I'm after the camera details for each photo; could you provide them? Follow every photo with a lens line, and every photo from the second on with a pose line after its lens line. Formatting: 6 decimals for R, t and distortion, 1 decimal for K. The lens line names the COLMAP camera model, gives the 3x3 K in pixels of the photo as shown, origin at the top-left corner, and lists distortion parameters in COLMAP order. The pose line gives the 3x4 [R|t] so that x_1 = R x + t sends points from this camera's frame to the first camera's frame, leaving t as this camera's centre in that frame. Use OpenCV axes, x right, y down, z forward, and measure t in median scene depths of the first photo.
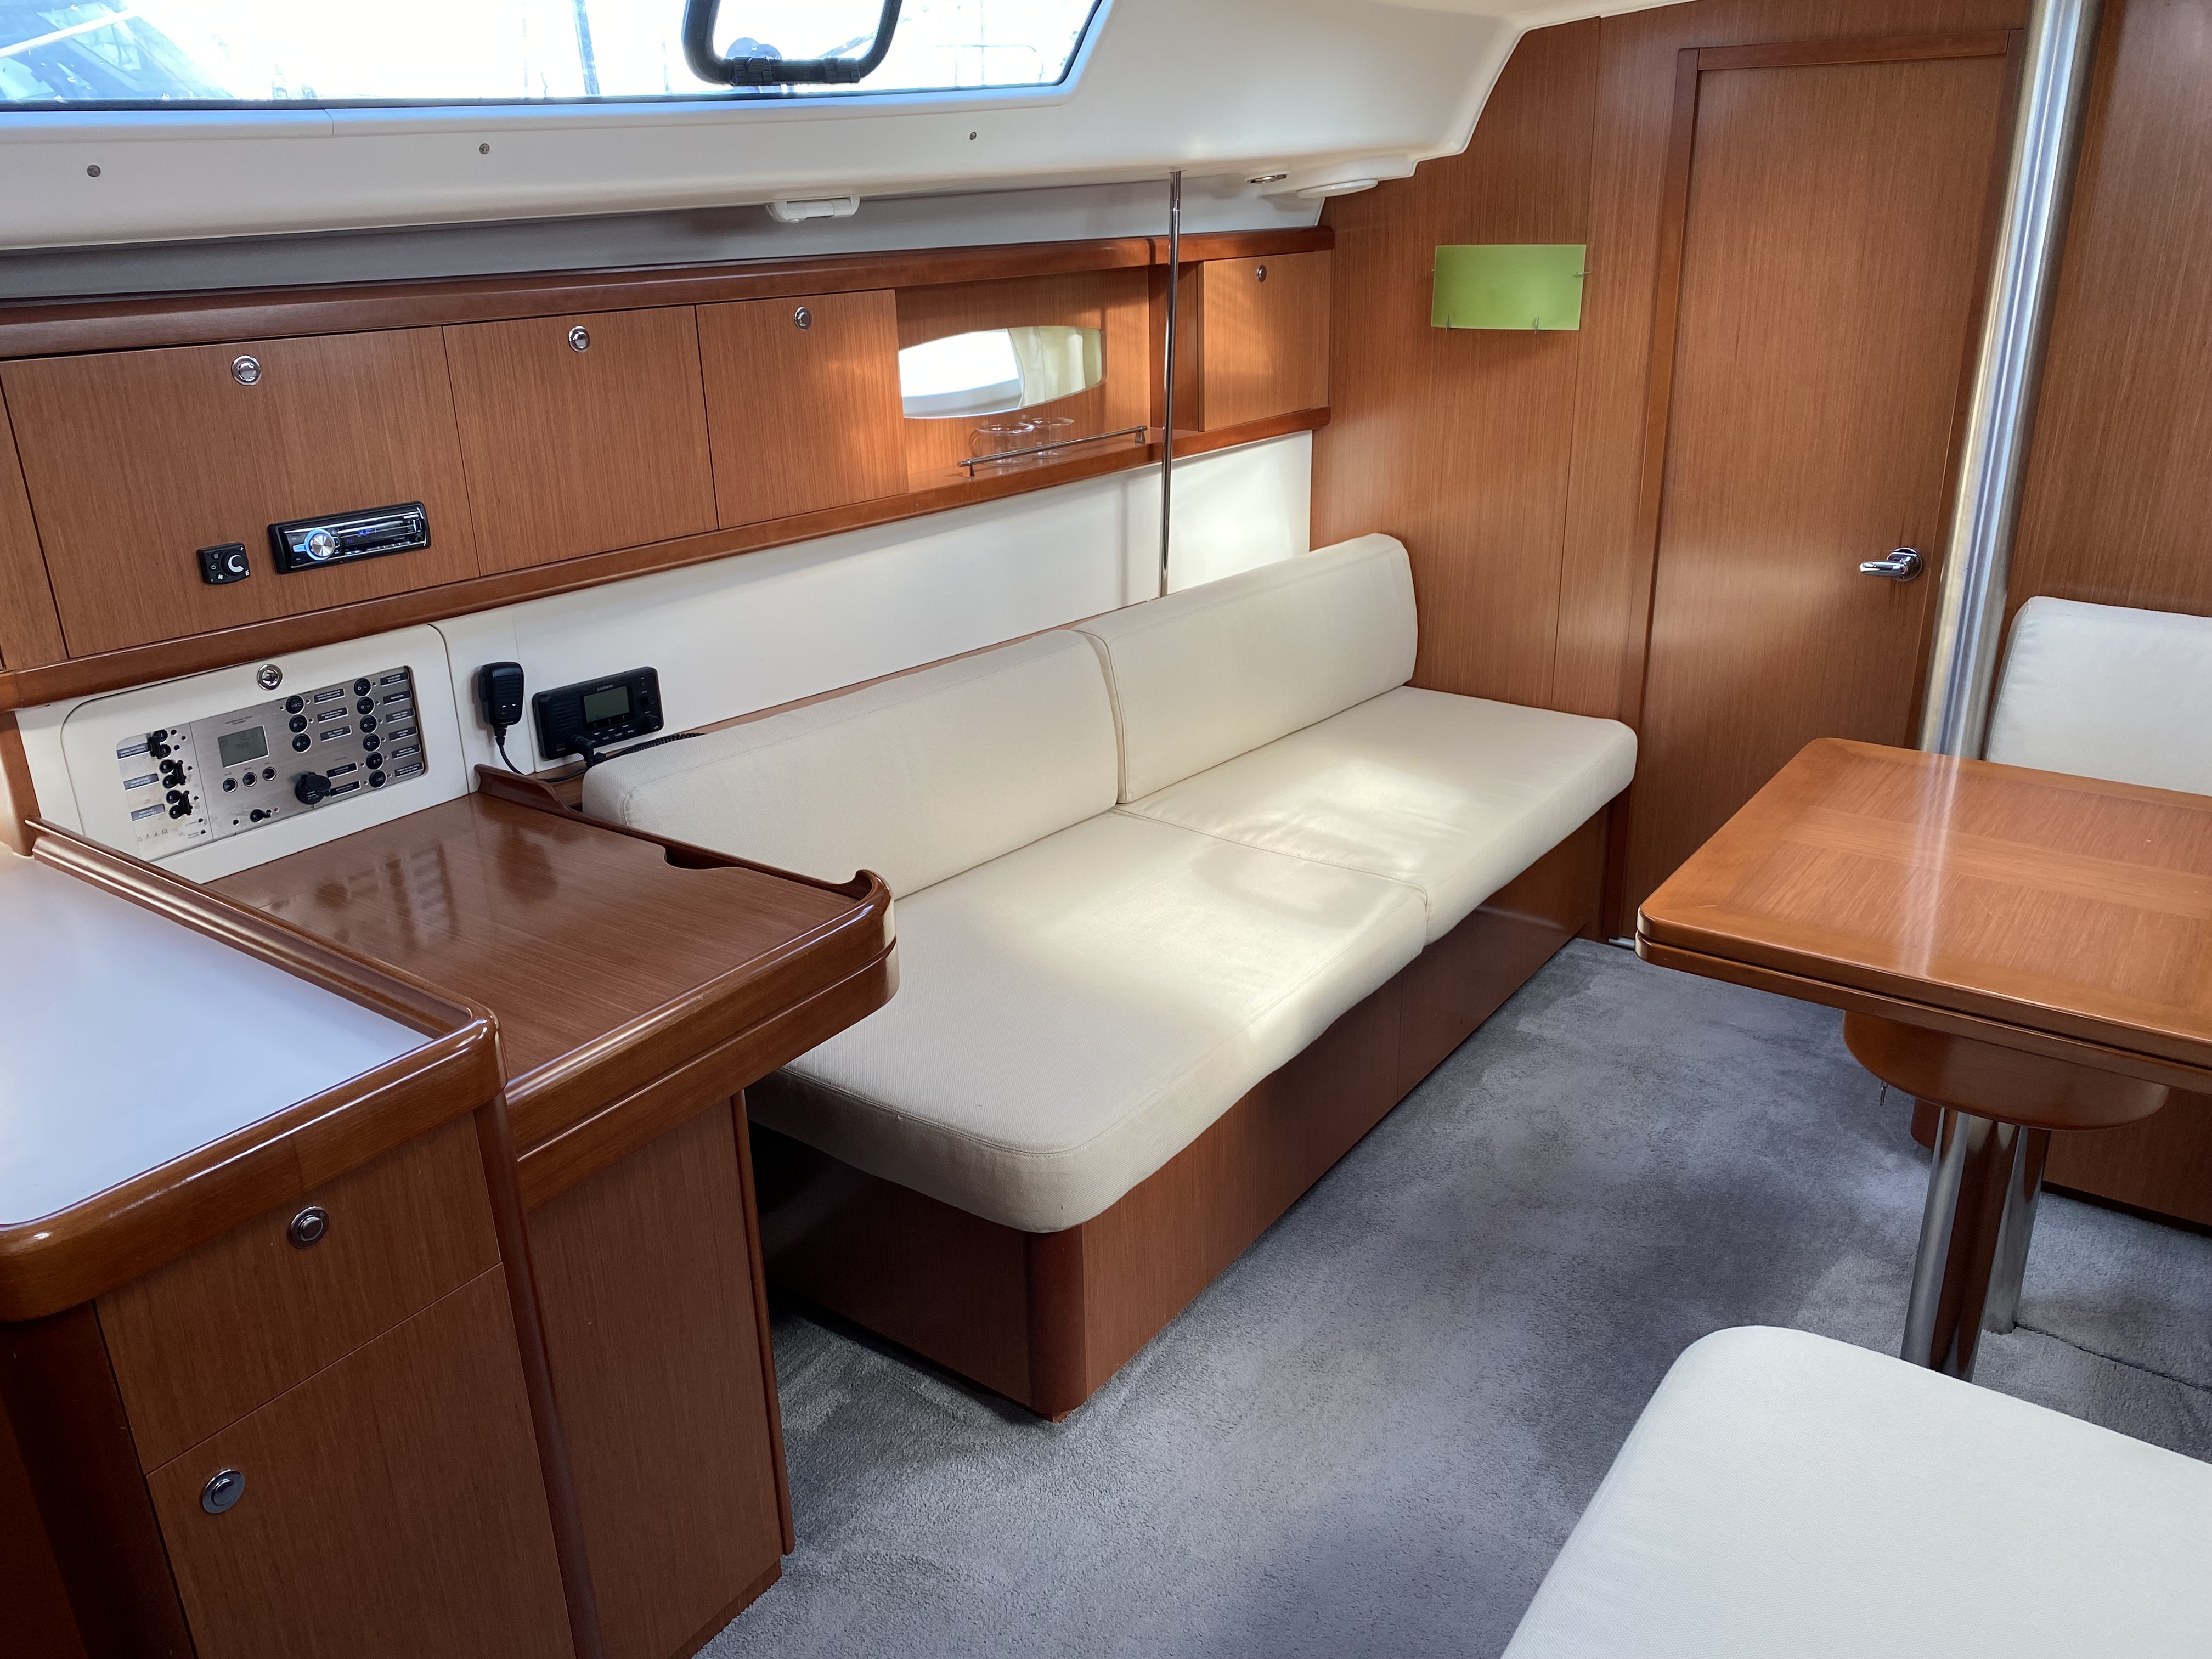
lens RADIAL K [[1688.2, 0, 1106.0], [0, 1688.2, 829.5], [0, 0, 1]] dist [0.000302, -0.003171]
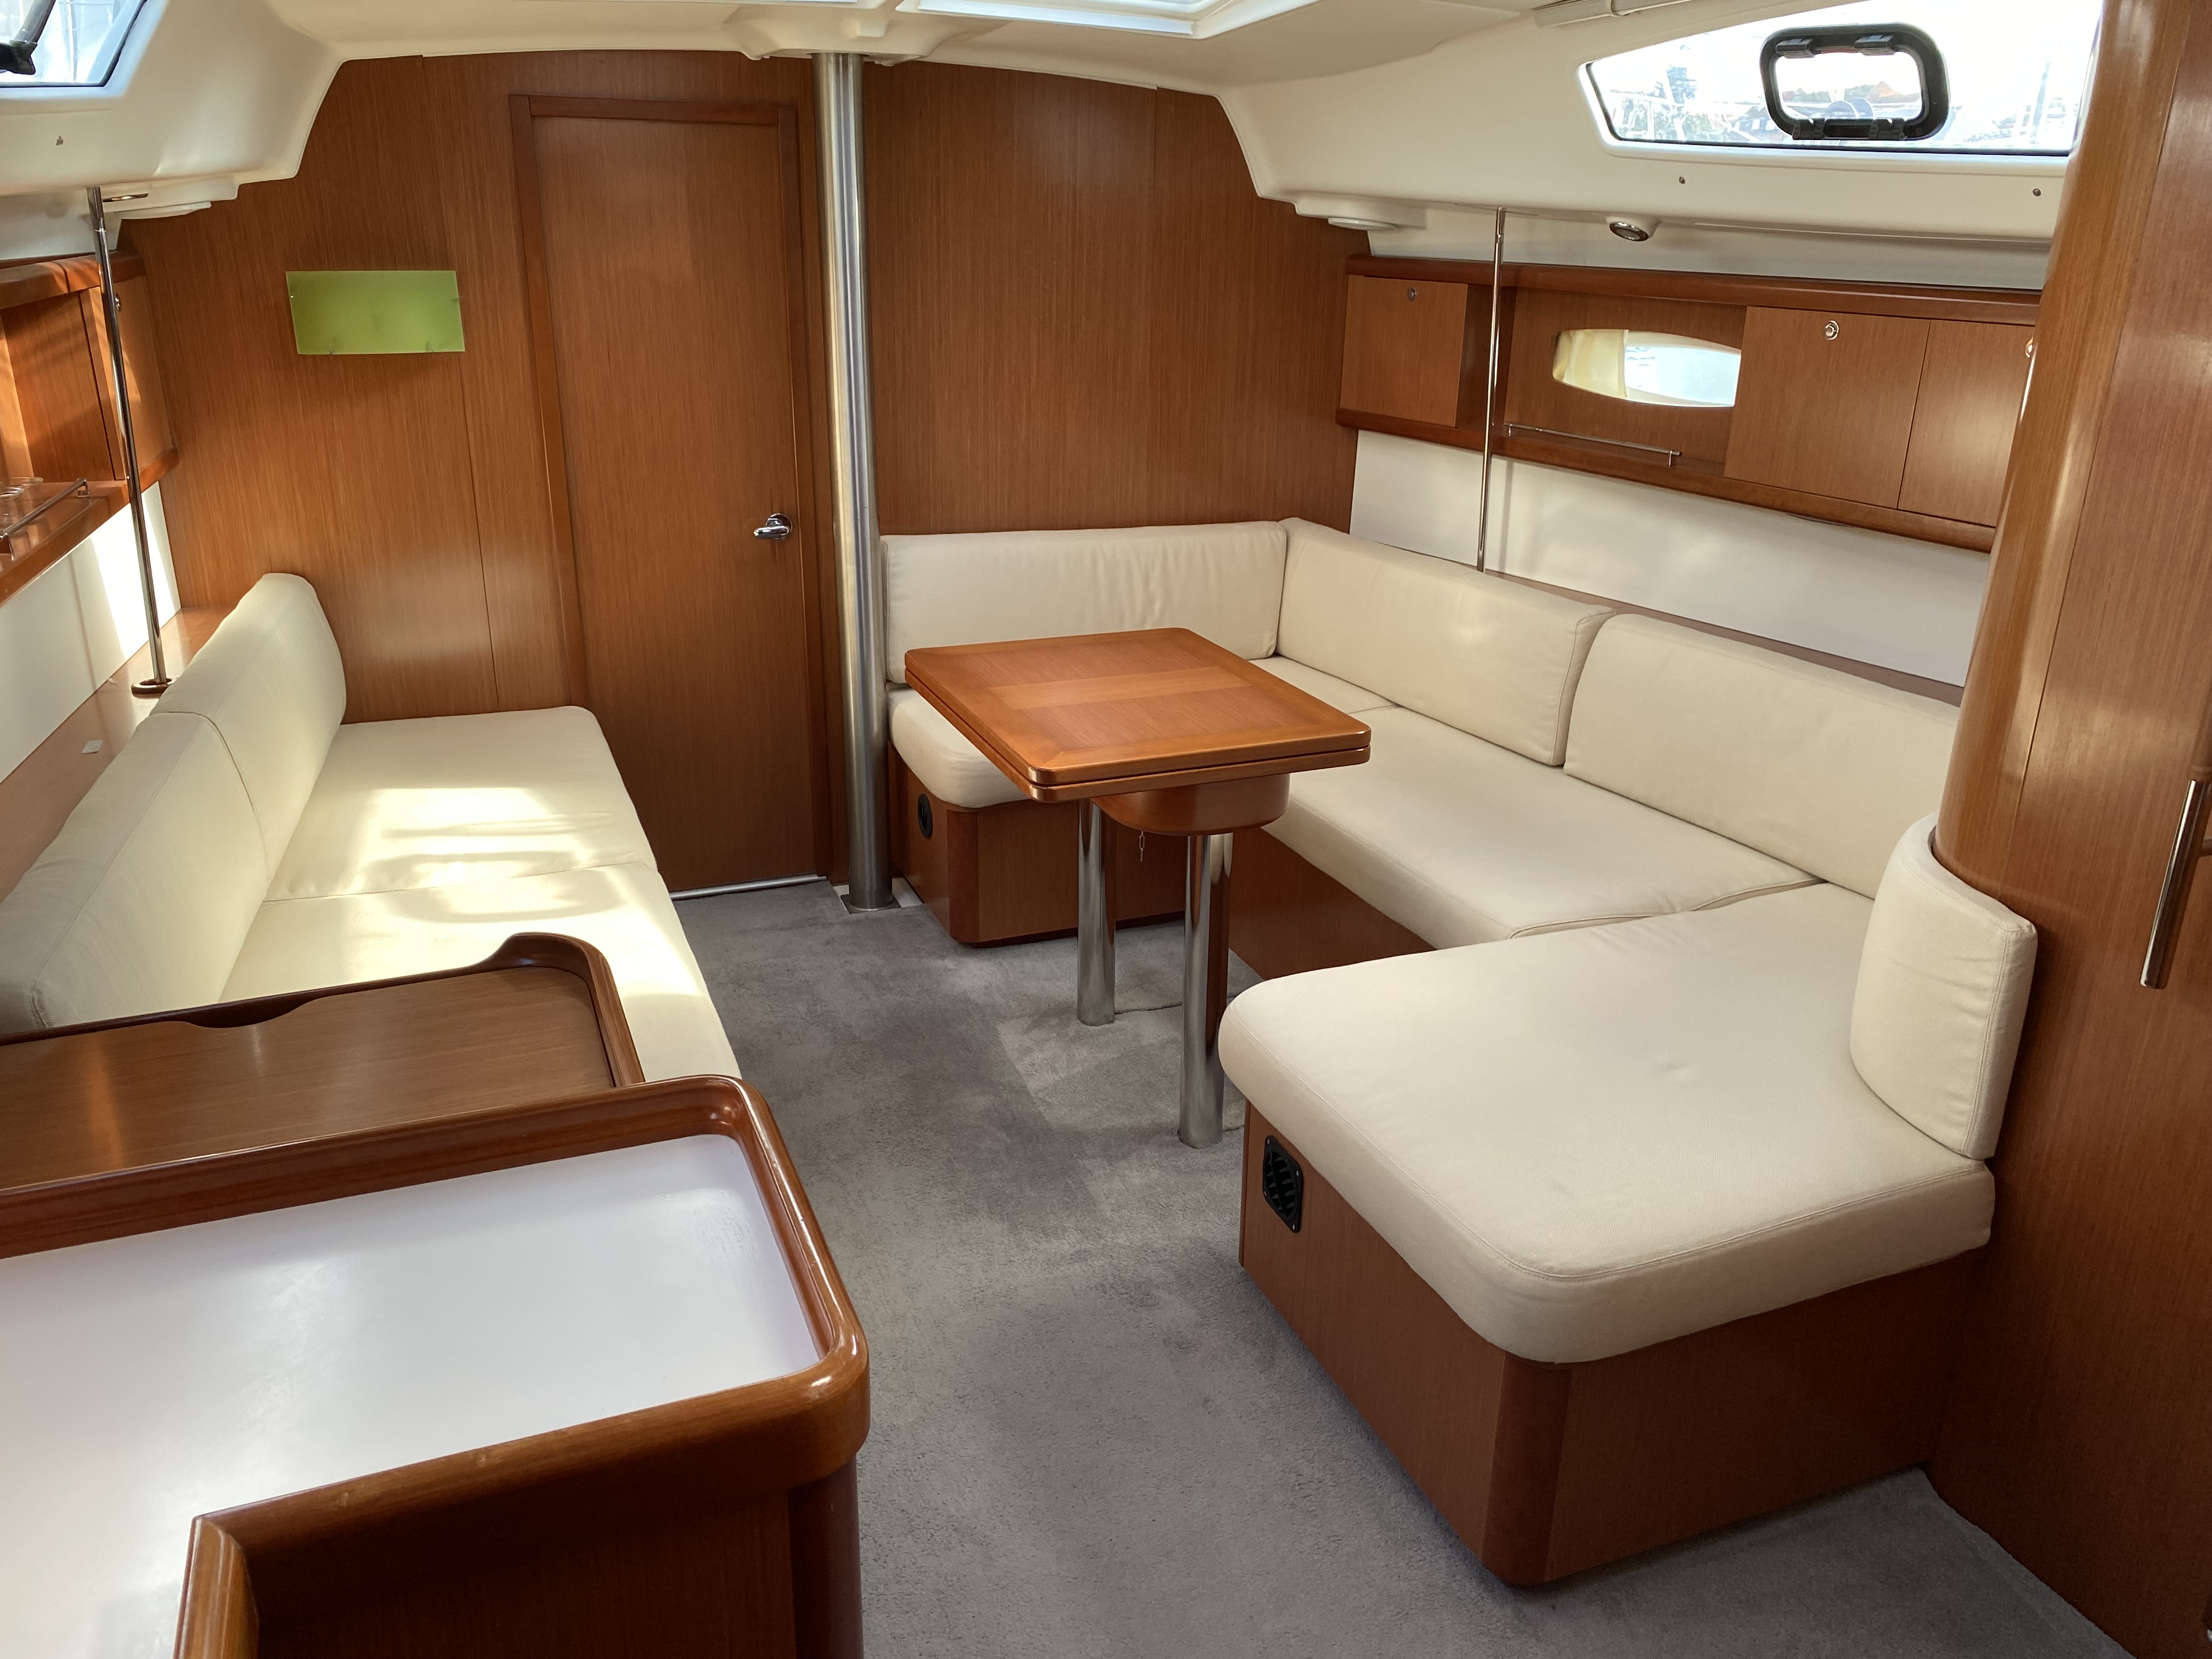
lens RADIAL K [[1649.7, 0, 1106.0], [0, 1649.7, 829.5], [0, 0, 1]] dist [0.050742, -0.073704]
pose [[0.528632, -0.269082, 0.805074, -0.433943], [0.278756, 0.950859, 0.134770, -0.039811], [-0.801775, 0.153176, 0.577662, 0.123220]]
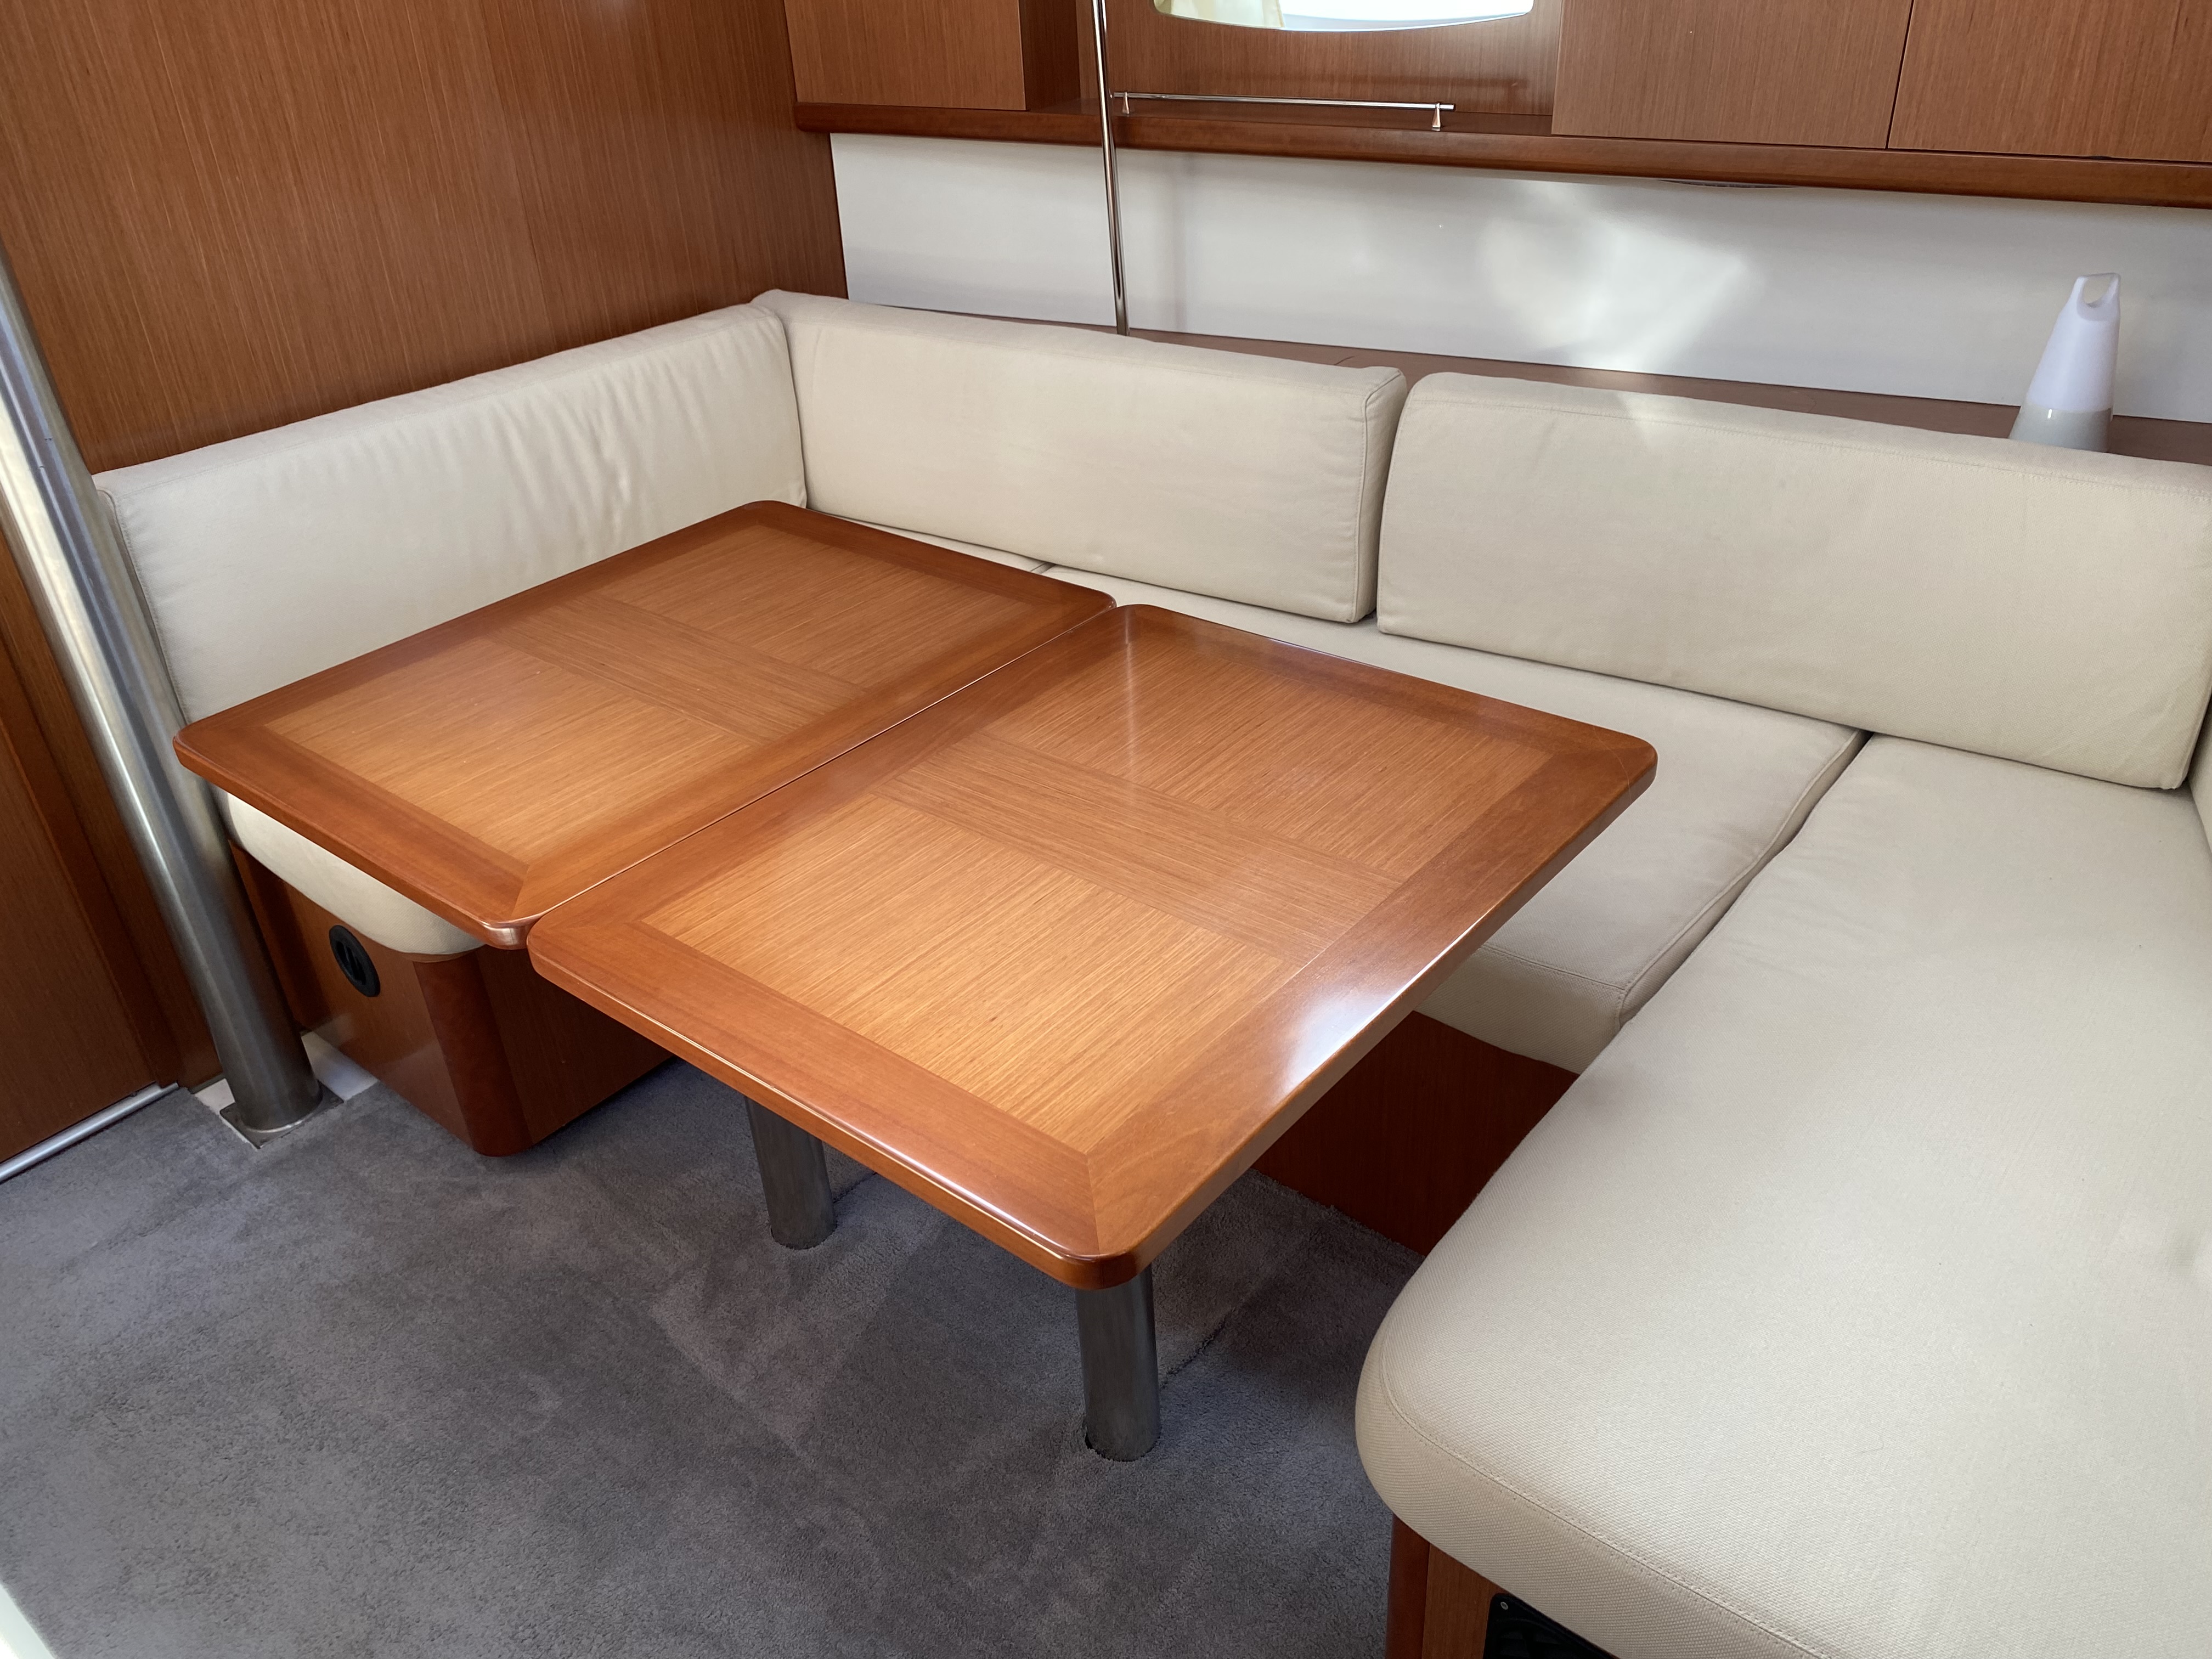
lens RADIAL K [[1688.2, 0, 1106.0], [0, 1688.2, 829.5], [0, 0, 1]] dist [0.000302, -0.003171]
pose [[0.068705, -0.495688, 0.865779, -0.082563], [0.402993, 0.807664, 0.430436, -0.138691], [-0.912621, 0.319329, 0.255249, 0.448904]]
